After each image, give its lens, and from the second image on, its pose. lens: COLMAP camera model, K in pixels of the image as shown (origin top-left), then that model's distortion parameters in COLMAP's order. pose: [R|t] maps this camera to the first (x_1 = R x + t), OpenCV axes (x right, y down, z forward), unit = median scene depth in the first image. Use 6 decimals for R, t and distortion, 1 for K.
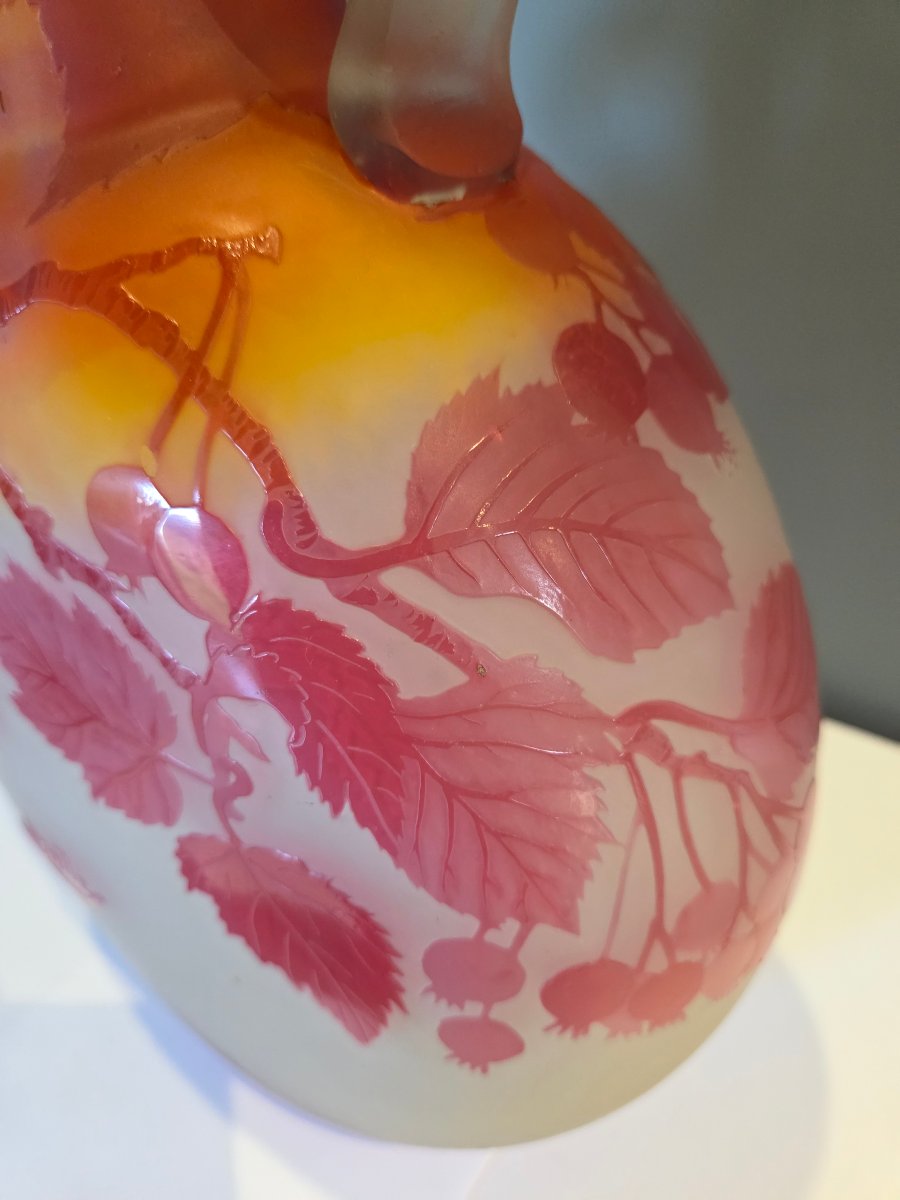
lens RADIAL K [[800.8, 0, 456.3], [0, 800.8, 599.3], [0, 0, 1]] dist [0.002763, -0.009083]
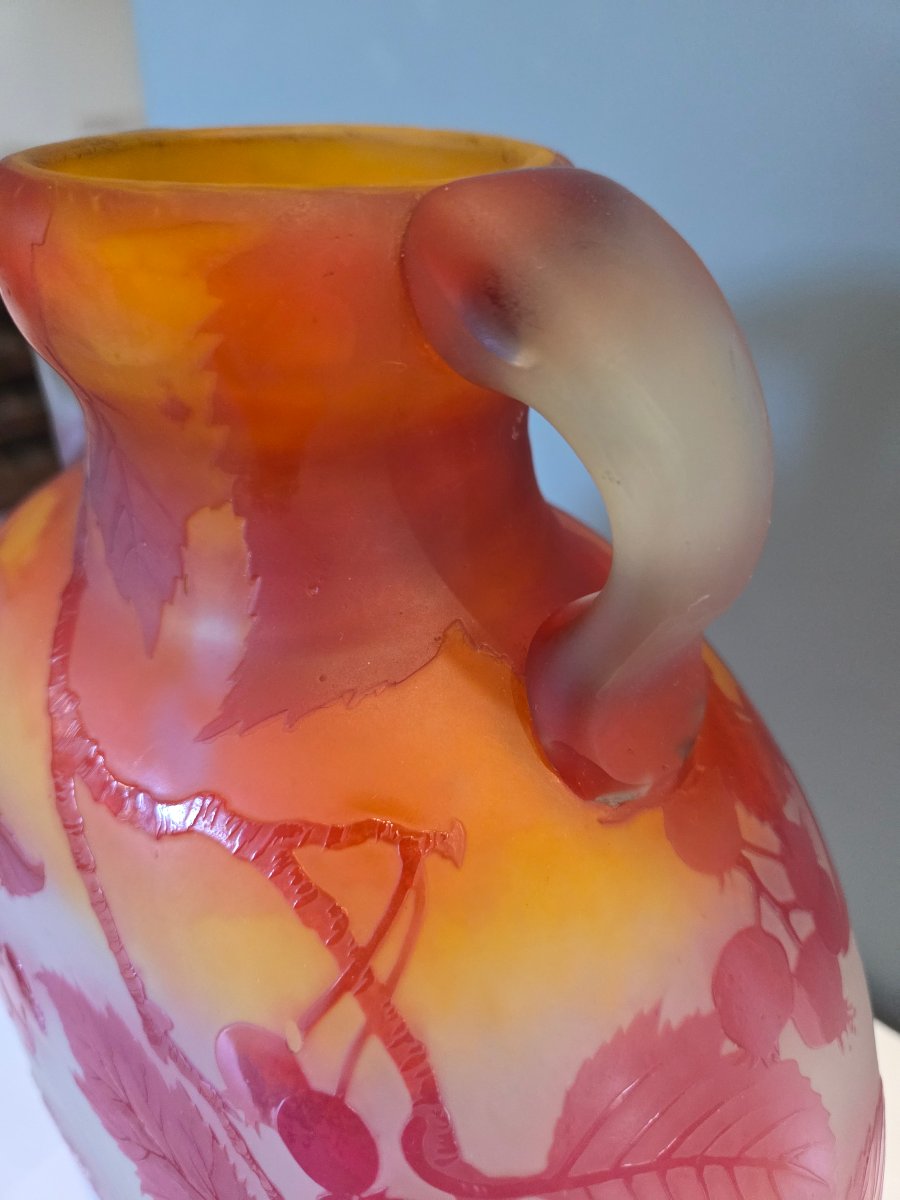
lens RADIAL K [[800.8, 0, 442.5], [0, 800.8, 598.9], [0, 0, 1]] dist [0.002763, -0.009083]
pose [[0.987387, 0.156809, 0.021864, -0.317341], [-0.156910, 0.987608, 0.002958, -0.748516], [-0.021129, -0.006352, 0.999757, 0.021375]]
